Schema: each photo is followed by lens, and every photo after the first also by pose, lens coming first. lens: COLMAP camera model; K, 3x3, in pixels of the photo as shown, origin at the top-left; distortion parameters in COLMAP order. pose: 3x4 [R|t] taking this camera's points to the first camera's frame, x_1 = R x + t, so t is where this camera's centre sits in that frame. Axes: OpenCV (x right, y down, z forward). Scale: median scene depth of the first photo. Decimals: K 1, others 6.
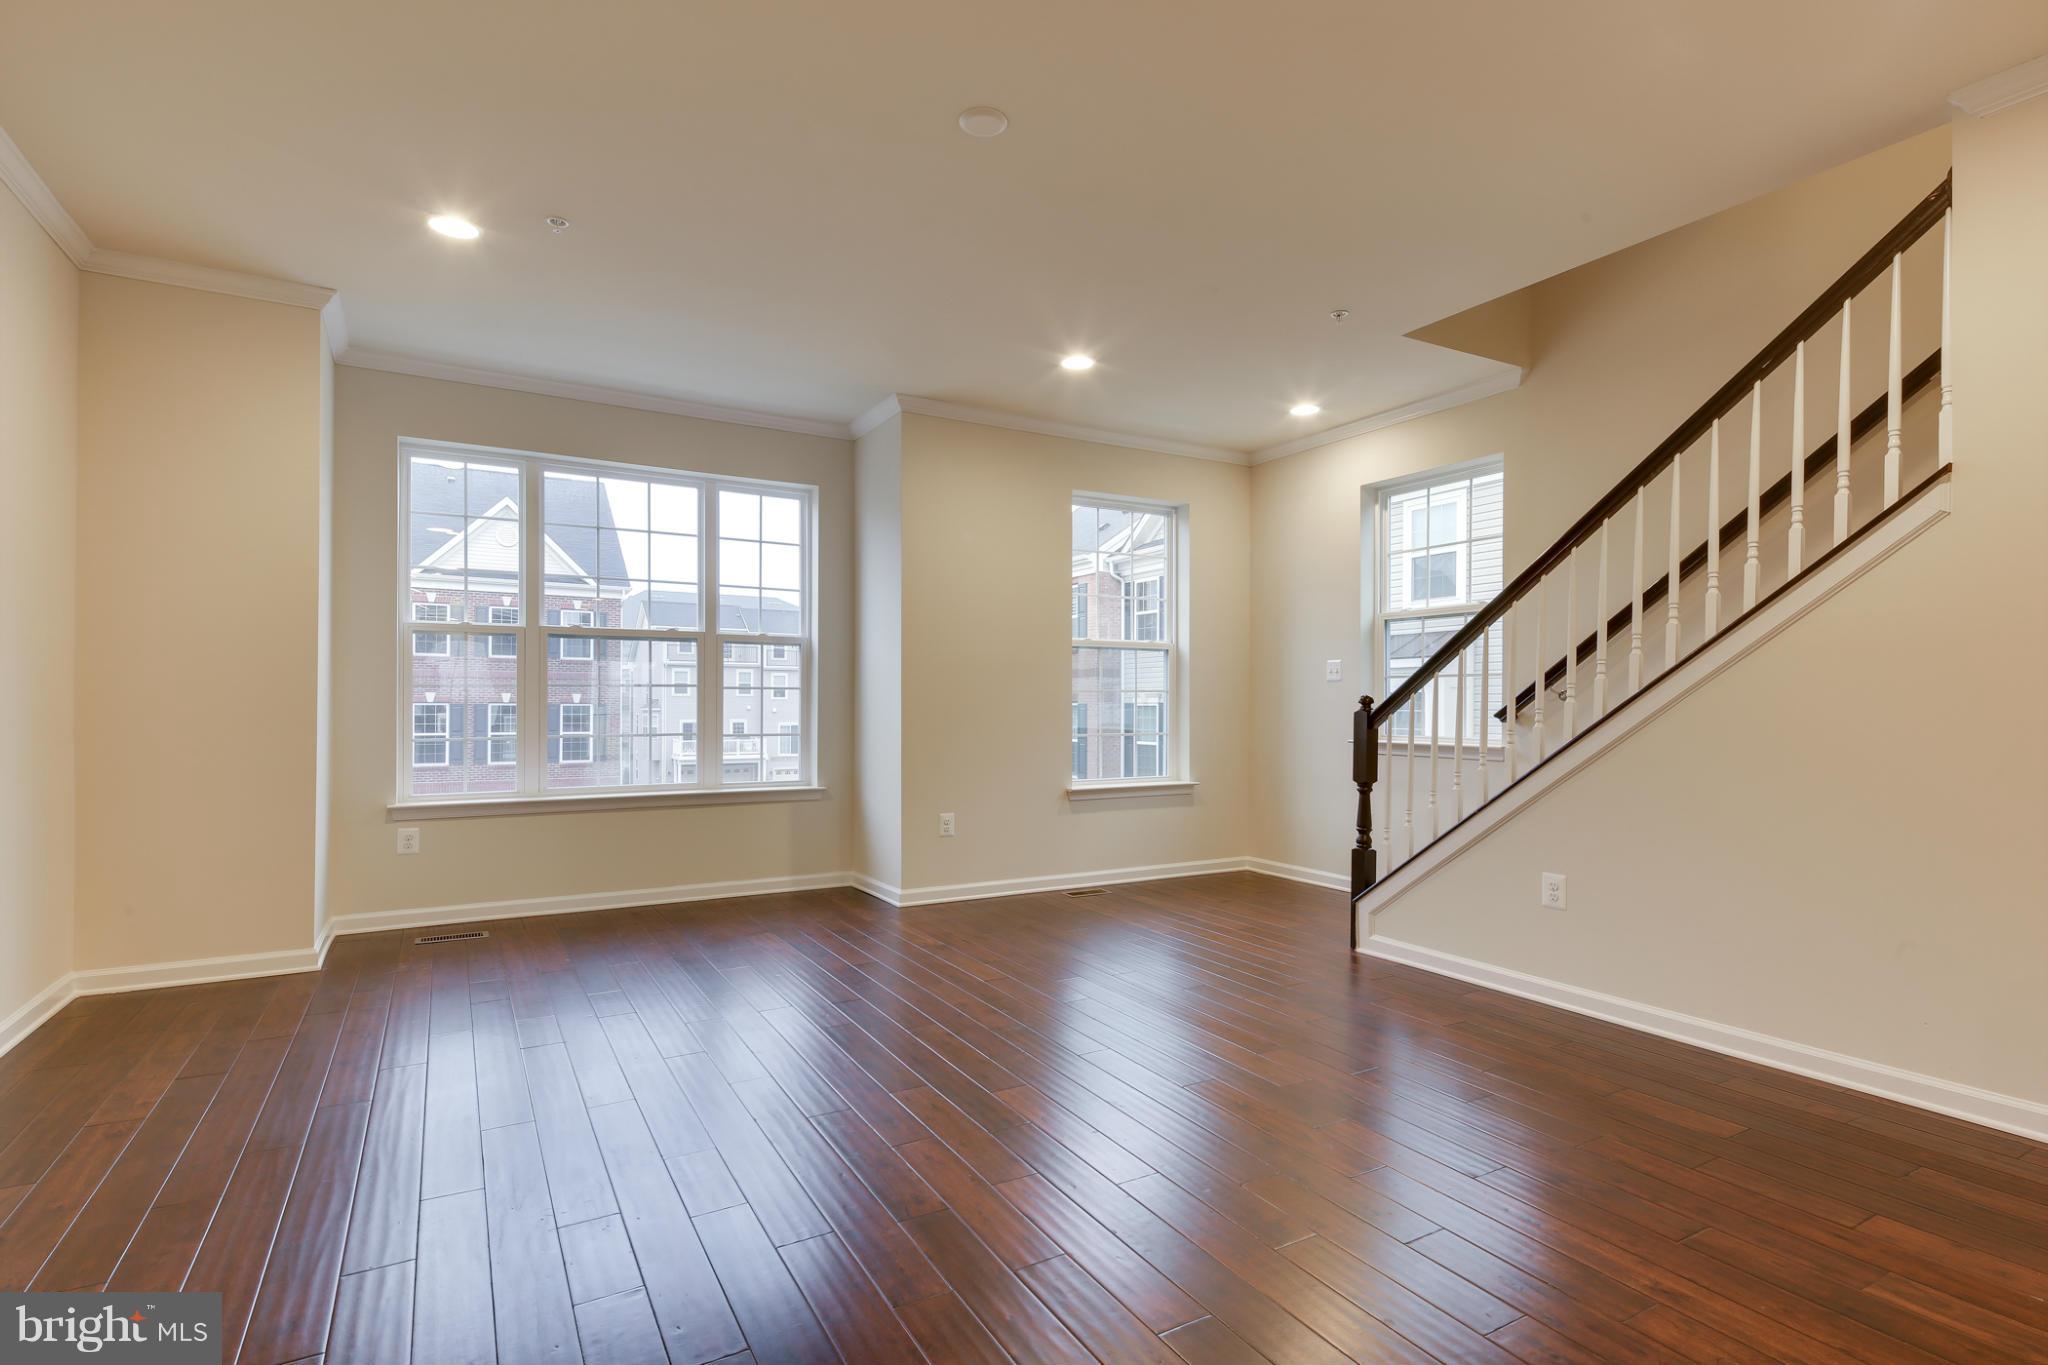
lens RADIAL K [[984.5, 0, 1005.7], [0, 984.5, 709.7], [0, 0, 1]] dist [0.028969, -0.010118]
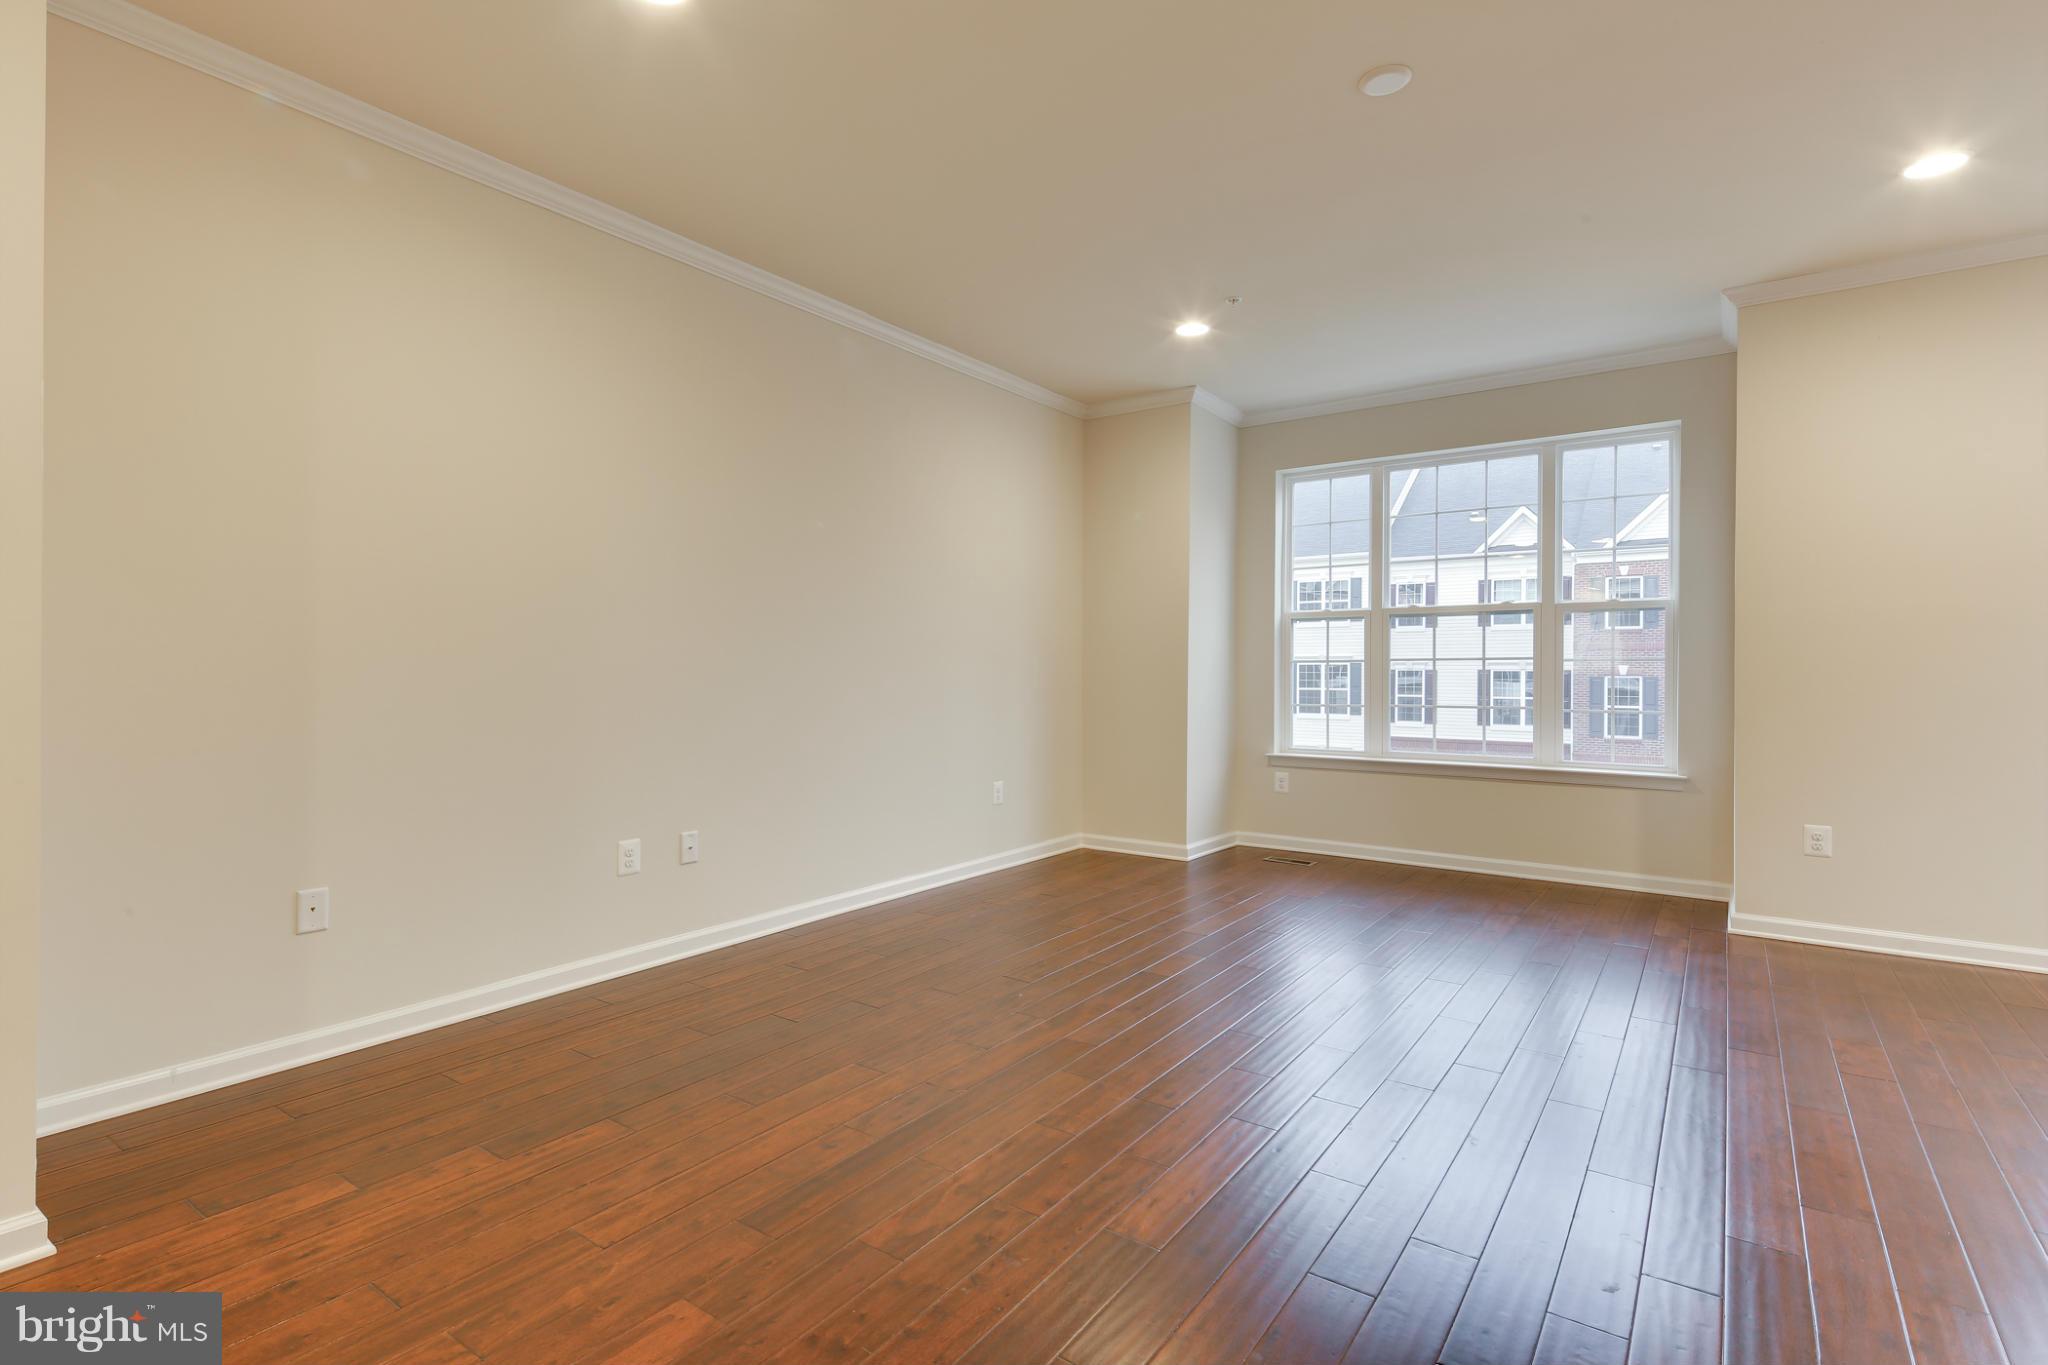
lens RADIAL K [[984.5, 0, 1022.3], [0, 984.5, 678.6], [0, 0, 1]] dist [0.028969, -0.010118]
pose [[0.411780, 0.003215, -0.911278, 0.369862], [-0.006626, 0.999978, 0.000534, -0.000937], [0.911259, 0.005819, 0.411792, 0.141435]]
